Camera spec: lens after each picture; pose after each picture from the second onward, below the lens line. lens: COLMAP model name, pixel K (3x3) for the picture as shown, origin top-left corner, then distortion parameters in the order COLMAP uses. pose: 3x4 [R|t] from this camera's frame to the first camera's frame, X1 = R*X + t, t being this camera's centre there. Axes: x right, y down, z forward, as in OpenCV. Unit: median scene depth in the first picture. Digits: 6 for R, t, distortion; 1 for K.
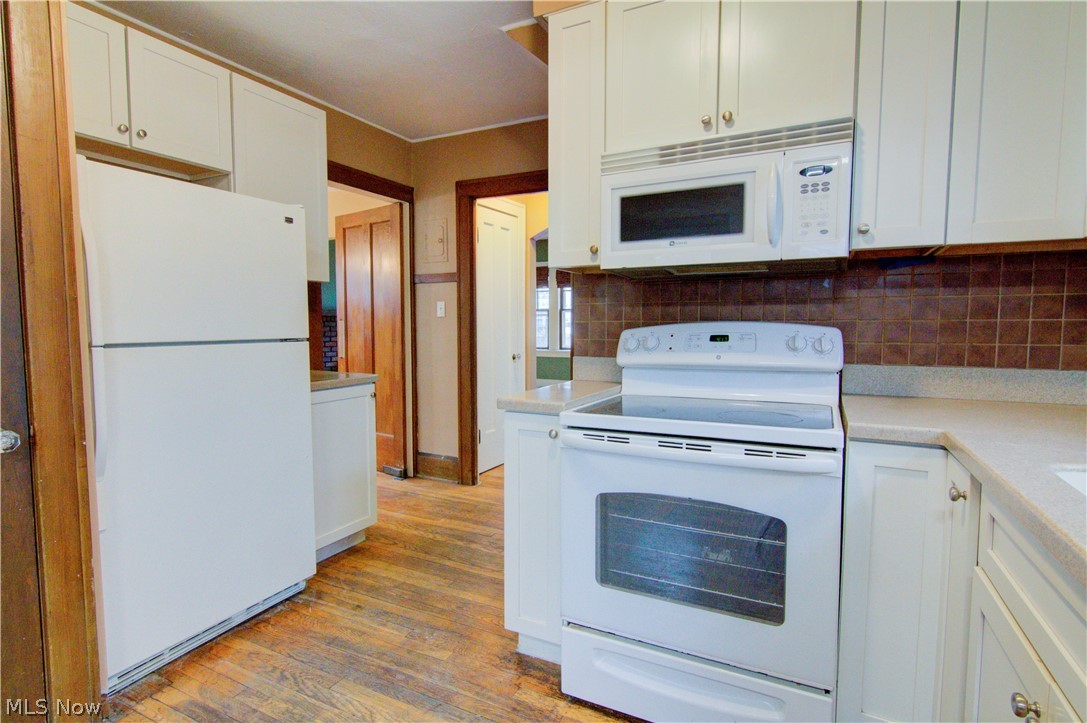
lens RADIAL K [[535.7, 0, 542.8], [0, 535.7, 364.8], [0, 0, 1]] dist [-0.000108, 0.000071]
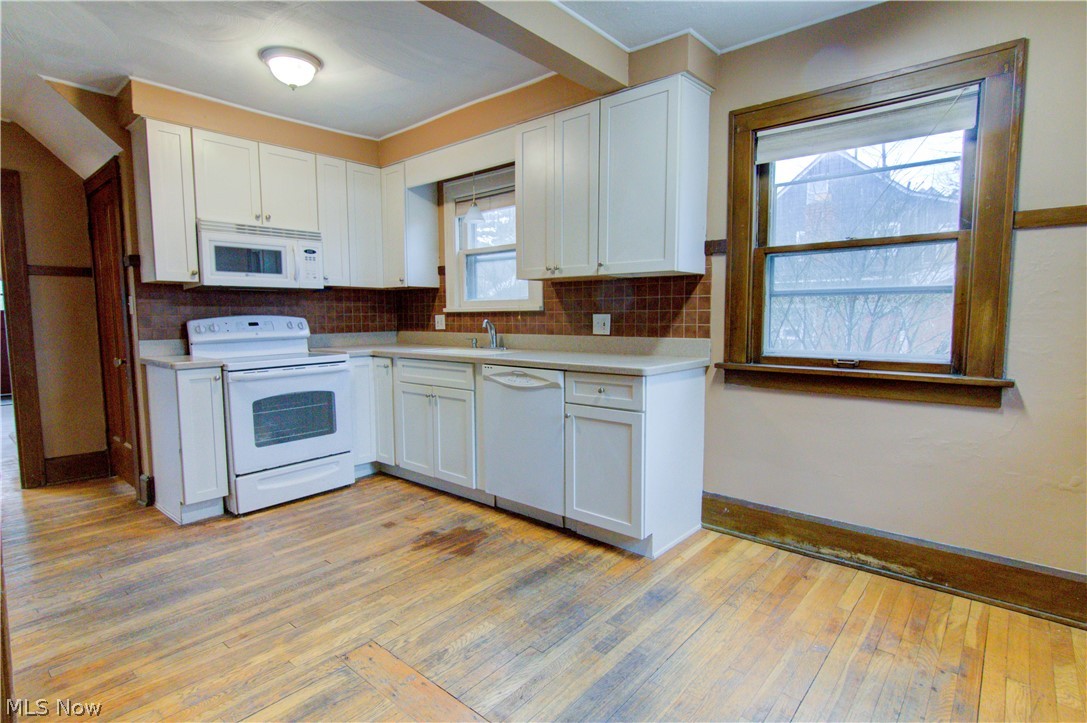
lens RADIAL K [[546.4, 0, 538.1], [0, 546.4, 361.7], [0, 0, 1]] dist [0.003358, -0.001562]
pose [[0.247926, -0.084482, 0.965088, -1.408598], [0.084418, 0.994285, 0.065351, 0.044943], [-0.965094, 0.065268, 0.253640, -0.491186]]
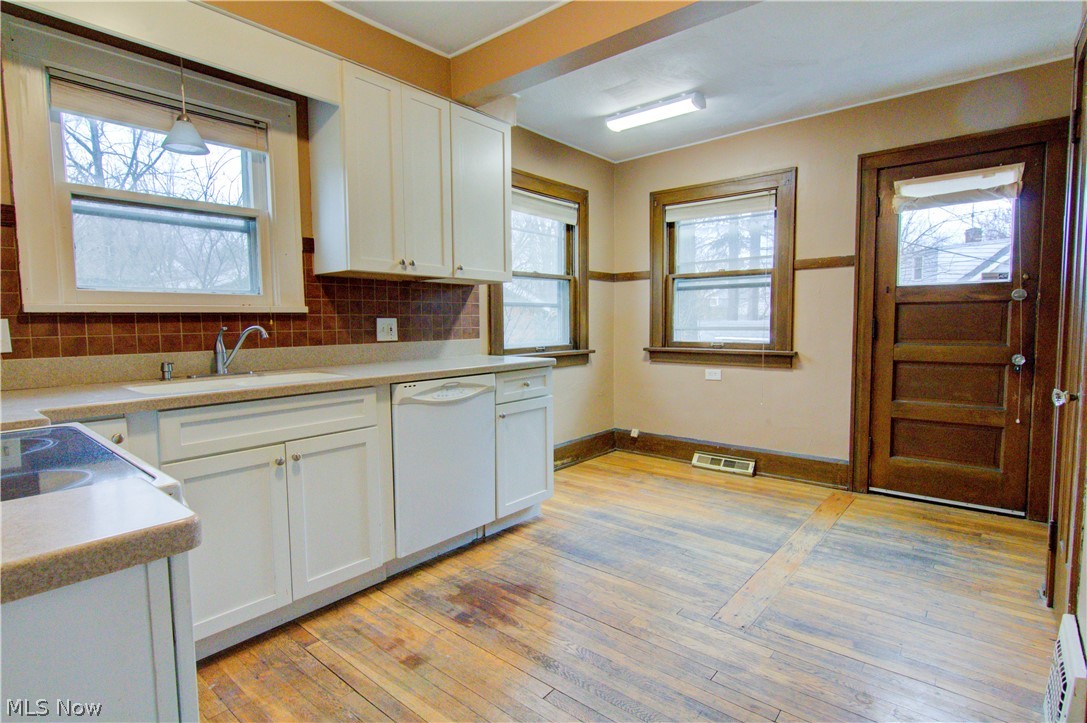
lens RADIAL K [[546.4, 0, 538.0], [0, 546.4, 362.1], [0, 0, 1]] dist [0.003358, -0.001562]
pose [[-0.972176, -0.006491, 0.234162, 0.362519], [0.029942, 0.987974, 0.151696, -0.176094], [-0.232330, 0.154486, -0.960290, 2.559590]]
